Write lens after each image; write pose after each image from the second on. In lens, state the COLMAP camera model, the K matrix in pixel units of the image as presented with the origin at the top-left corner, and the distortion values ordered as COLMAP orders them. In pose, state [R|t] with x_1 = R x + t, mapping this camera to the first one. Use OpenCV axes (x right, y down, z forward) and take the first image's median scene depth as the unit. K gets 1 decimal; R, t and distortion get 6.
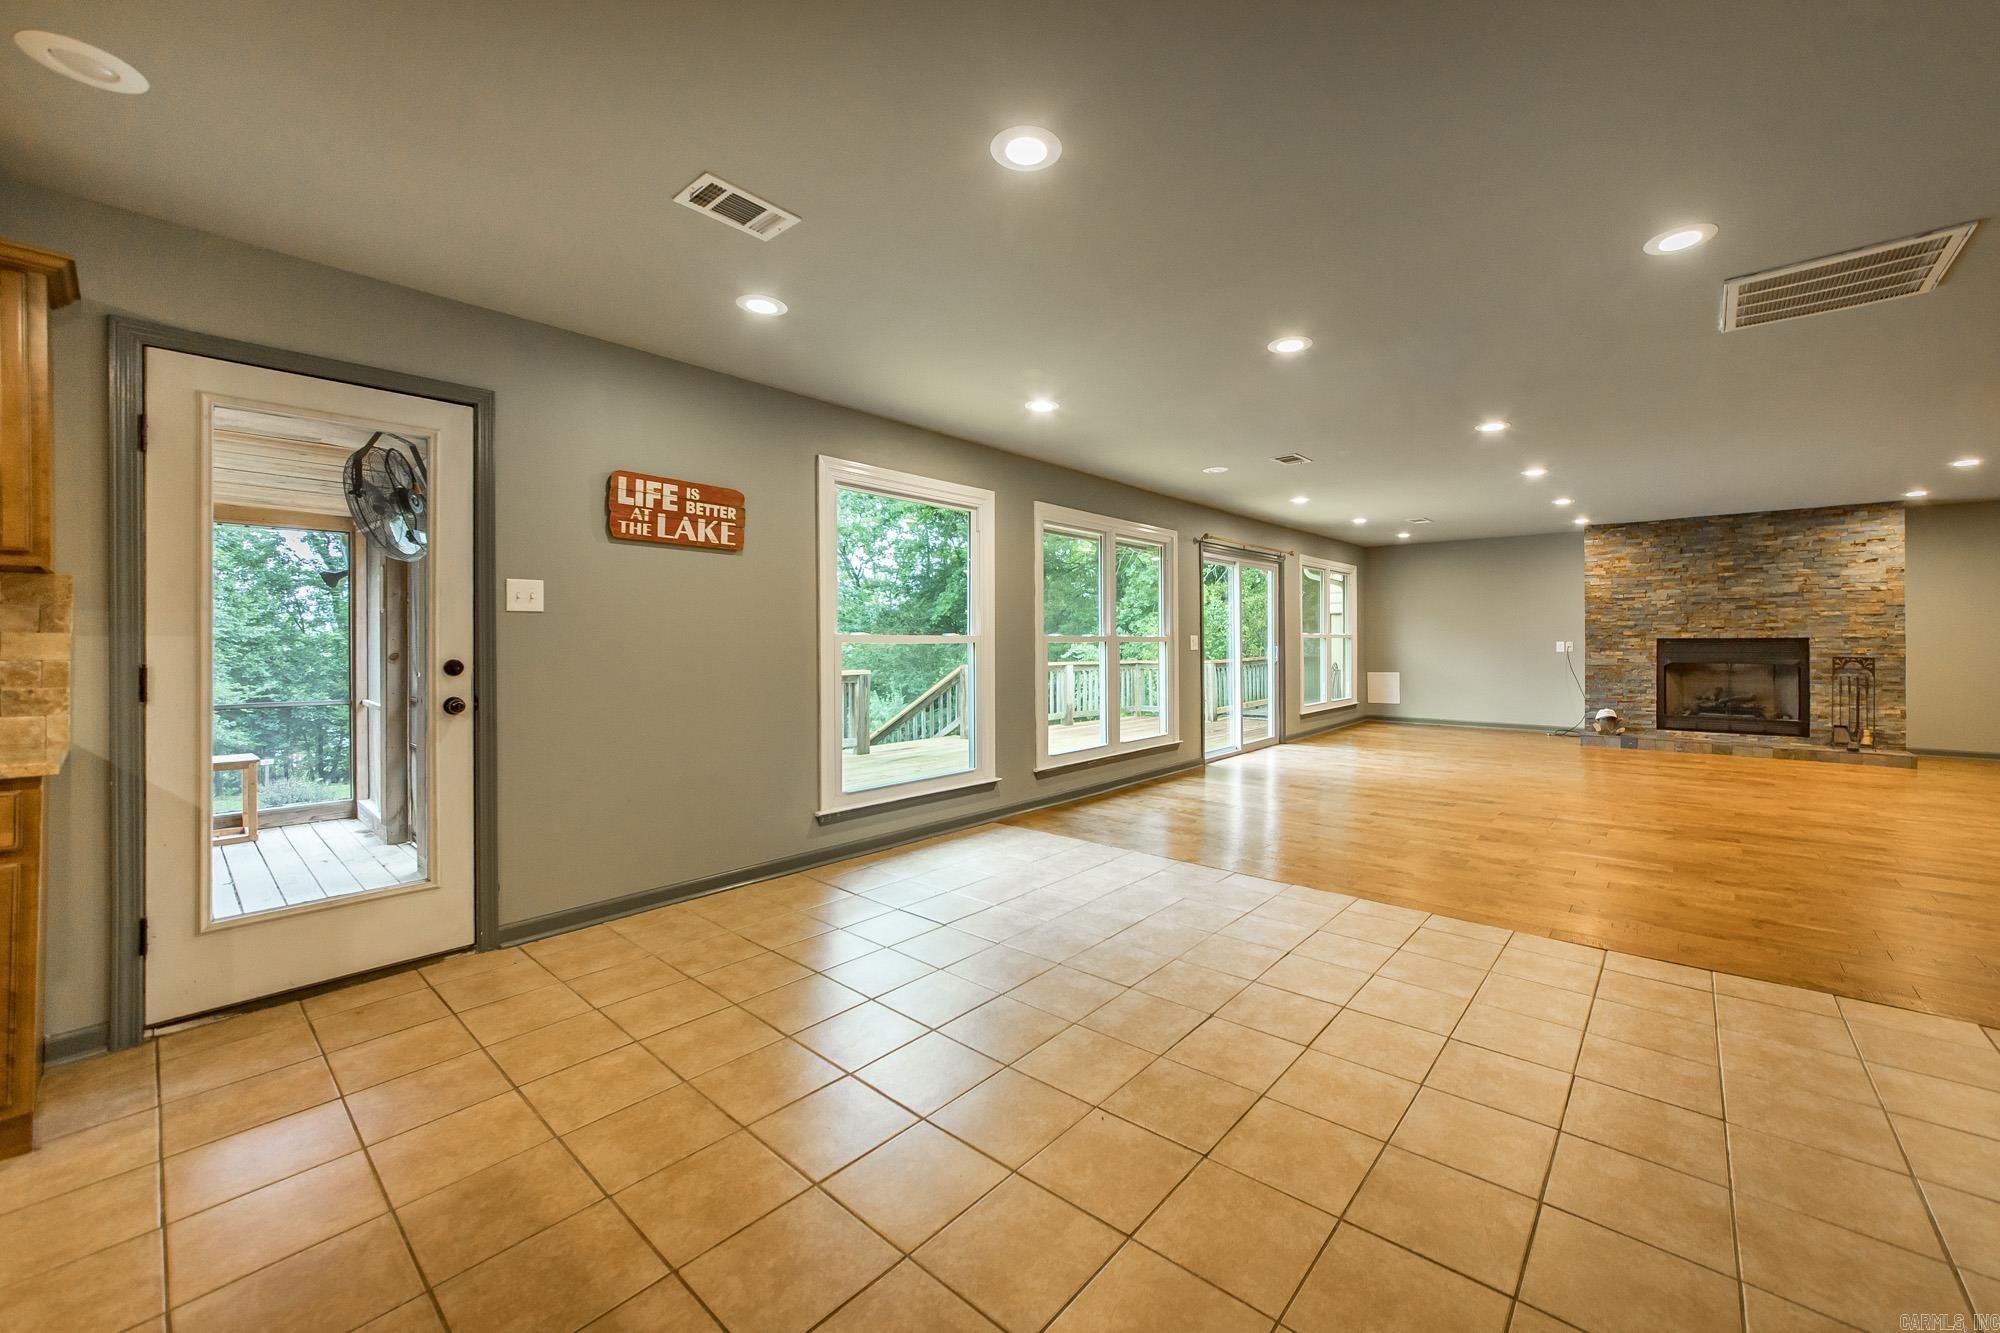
lens RADIAL K [[765.2, 0, 1039.8], [0, 765.2, 638.1], [0, 0, 1]] dist [-0.009114, 0.000347]
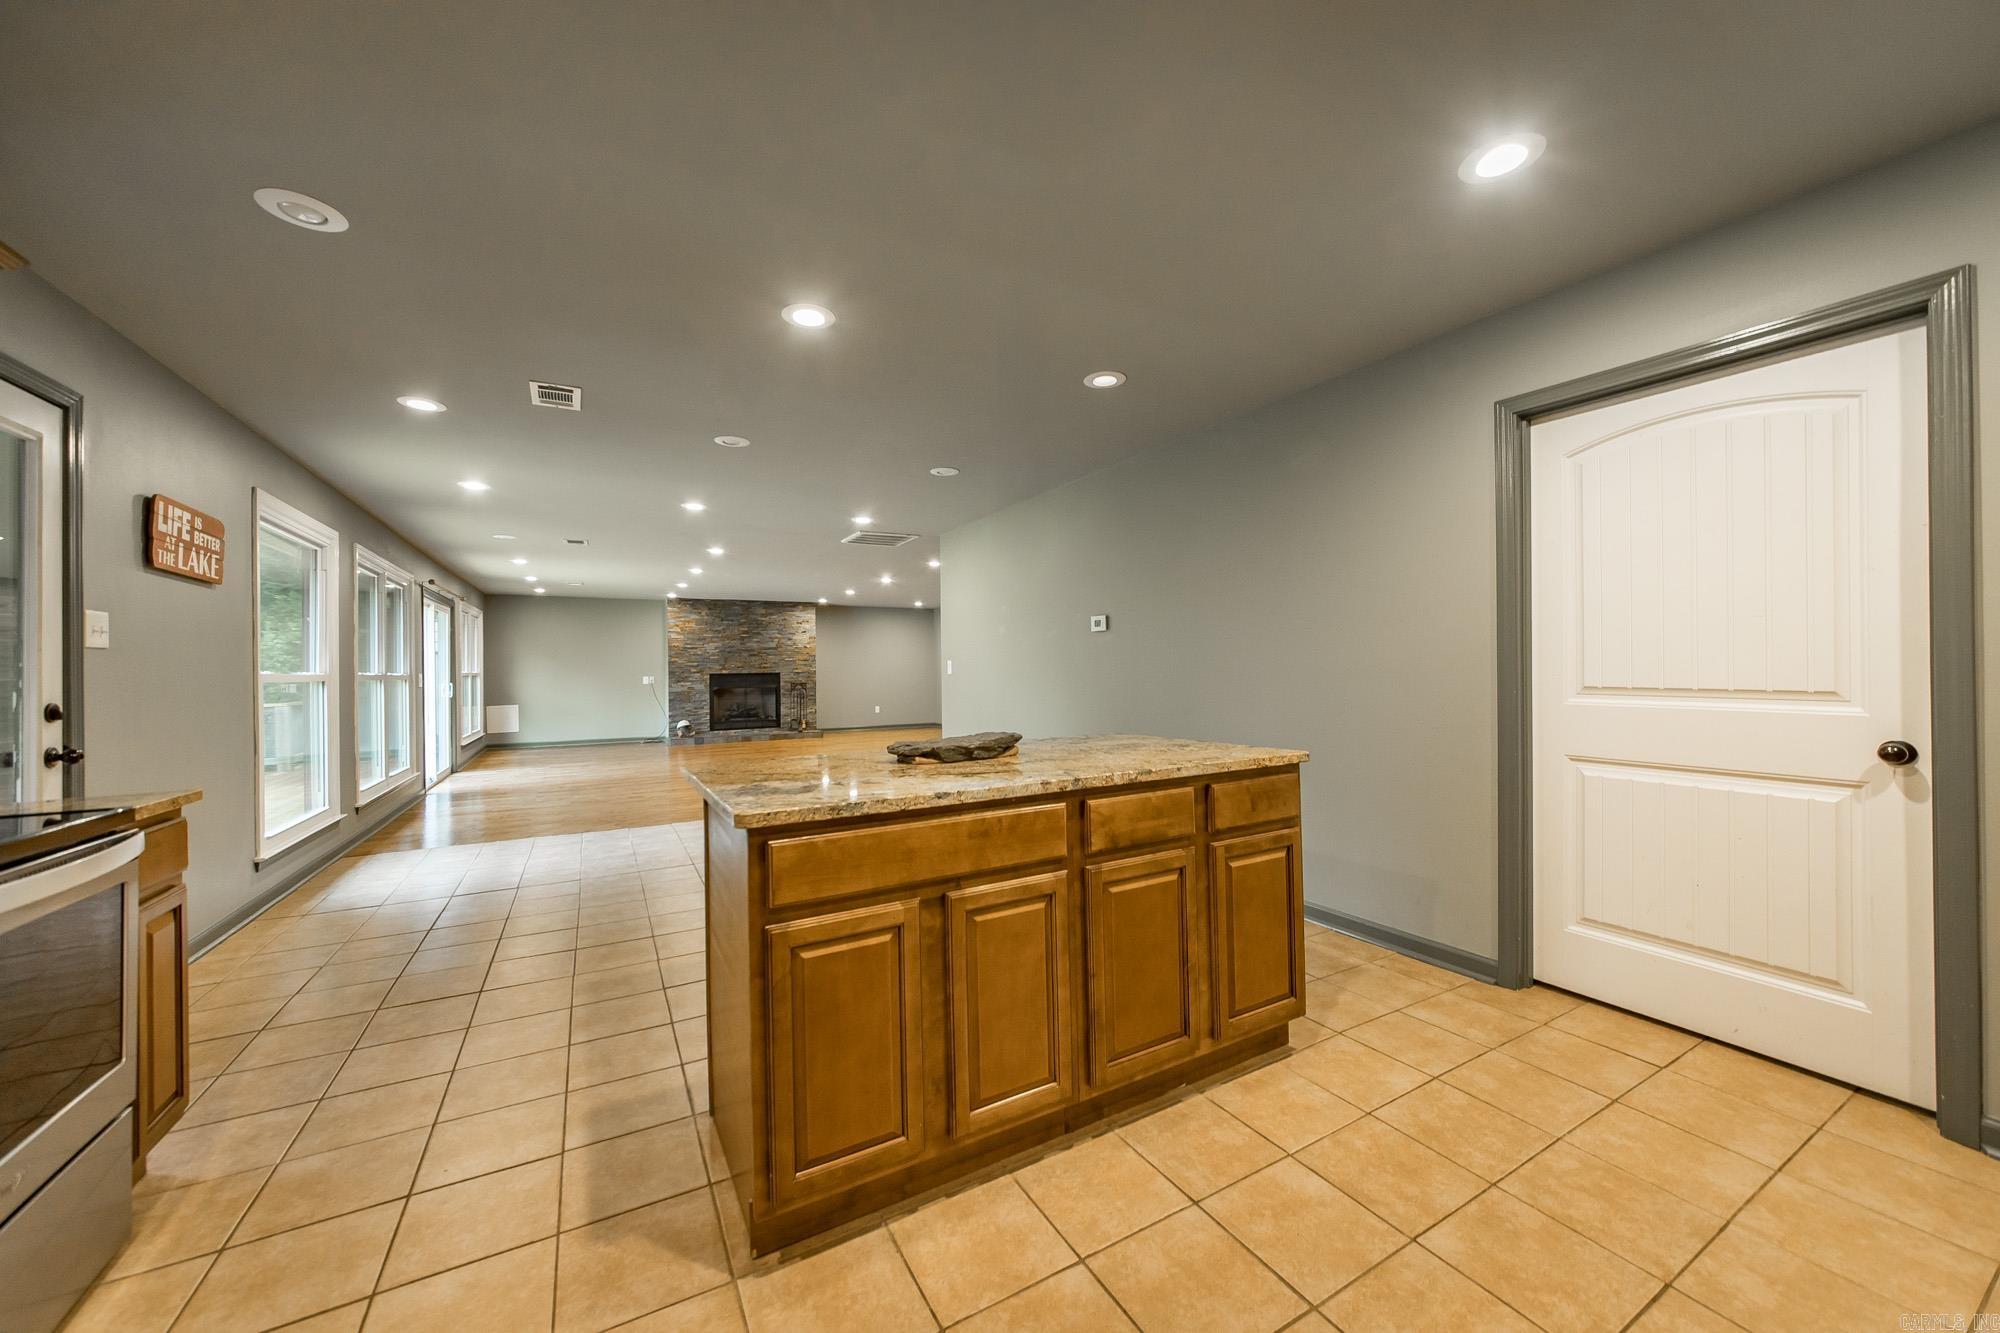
lens RADIAL K [[726.5, 0, 1000.1], [0, 726.5, 663.7], [0, 0, 1]] dist [0.000602, 0.000036]
pose [[0.349504, 0.005291, 0.936920, -0.443062], [0.010552, 0.999898, -0.009582, 0.000534], [-0.936875, 0.013235, 0.349413, -0.105063]]
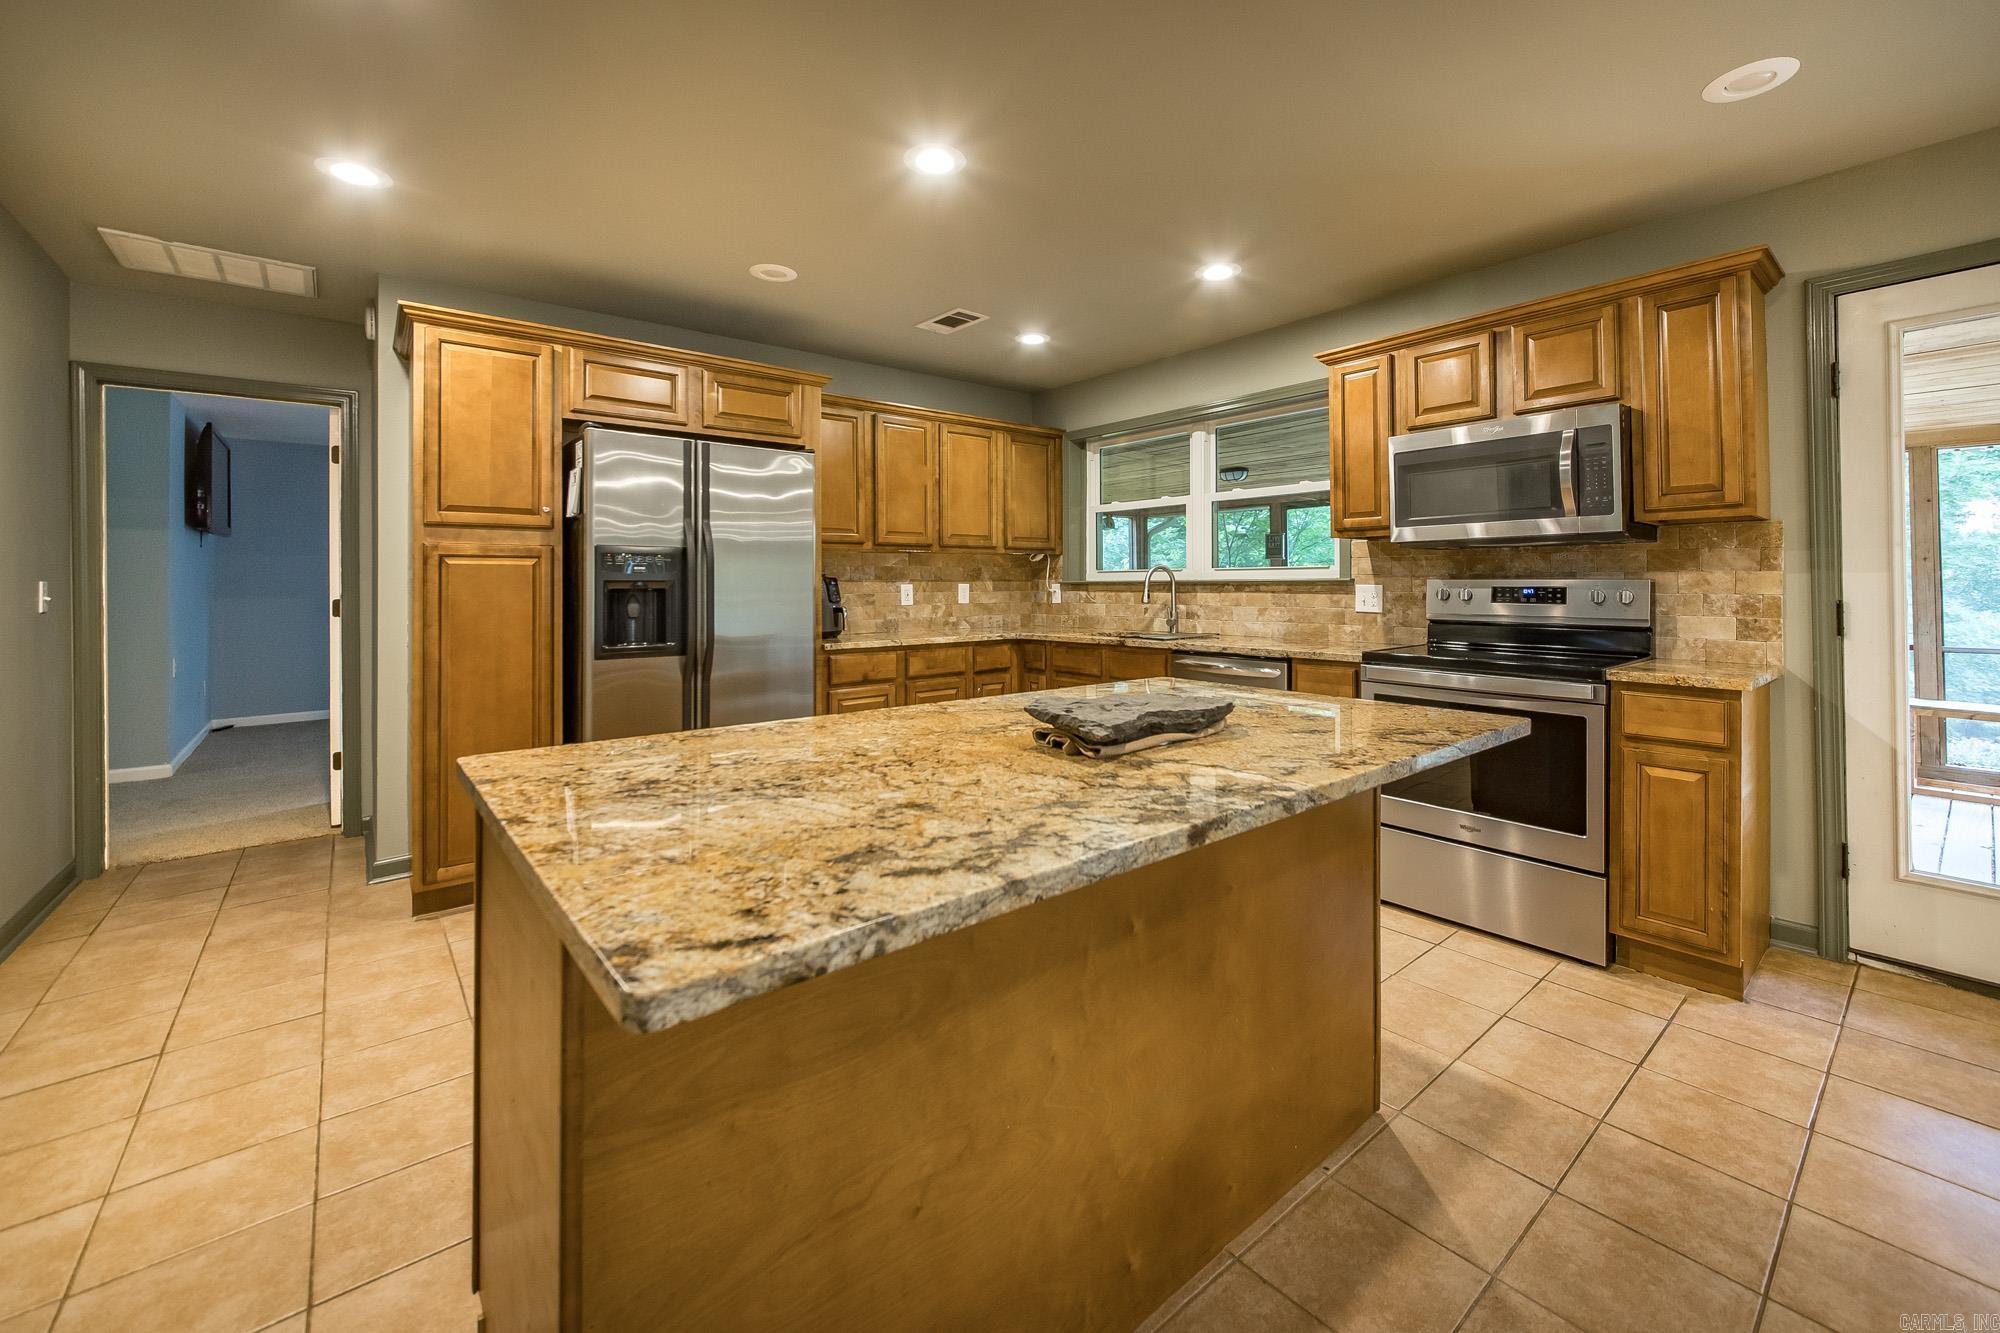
lens RADIAL K [[808.4, 0, 1040.3], [0, 808.4, 575.0], [0, 0, 1]] dist [0.000337, 0.000056]
pose [[-0.151279, -0.007759, -0.988461, 0.026888], [0.008626, 0.999921, -0.009169, 0.000165], [0.988453, -0.009914, -0.151200, 0.021486]]
